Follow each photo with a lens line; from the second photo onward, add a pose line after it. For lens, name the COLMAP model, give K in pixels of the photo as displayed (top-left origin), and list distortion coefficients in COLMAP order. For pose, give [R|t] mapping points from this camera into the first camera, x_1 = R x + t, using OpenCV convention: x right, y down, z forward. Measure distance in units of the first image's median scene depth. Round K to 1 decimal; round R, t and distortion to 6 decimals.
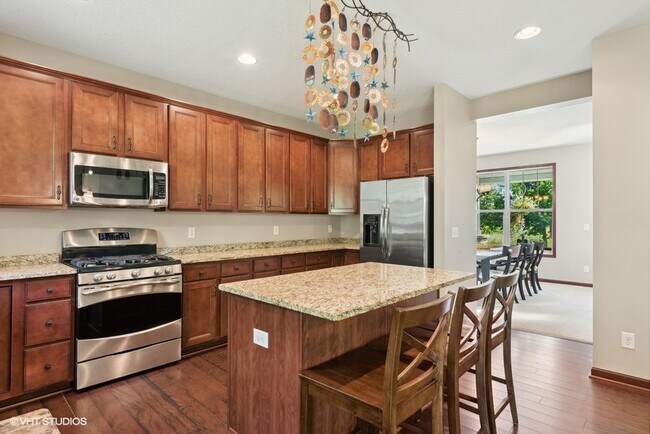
lens RADIAL K [[345.5, 0, 305.9], [0, 345.5, 216.3], [0, 0, 1]] dist [0.003303, 0.000520]
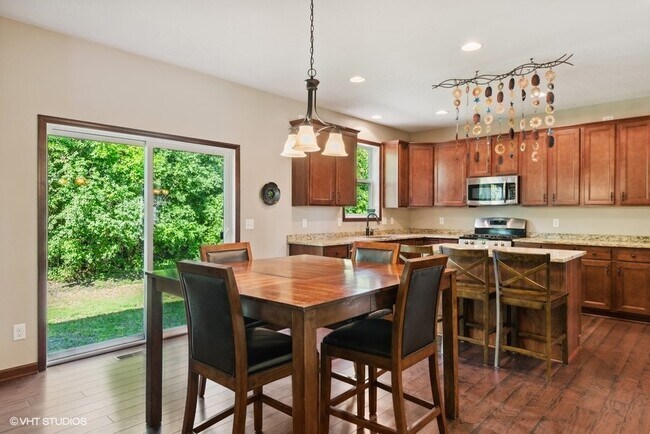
lens RADIAL K [[387.9, 0, 306.9], [0, 387.9, 217.1], [0, 0, 1]] dist [0.000949, 0.000292]
pose [[-0.025243, 0.010758, -0.999623, 1.440714], [0.005574, 0.999928, 0.010621, 0.006560], [0.999666, -0.005304, -0.025301, 0.131794]]
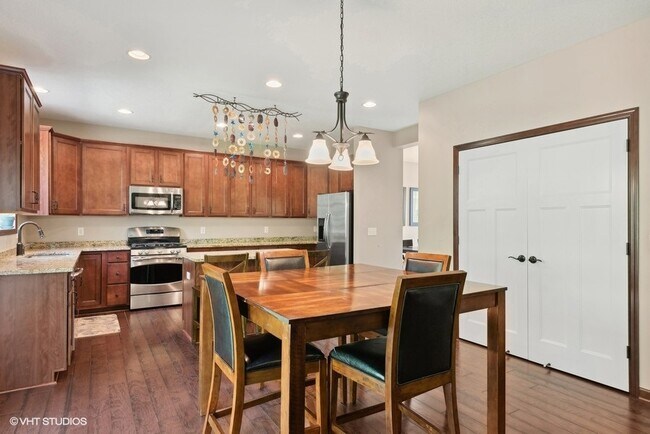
lens RADIAL K [[387.9, 0, 306.9], [0, 387.9, 217.1], [0, 0, 1]] dist [0.000949, 0.000292]
pose [[0.961014, -0.000440, -0.276498, 0.761149], [-0.000338, 0.999996, -0.002763, -0.008971], [0.276499, 0.002749, 0.961010, -0.697207]]
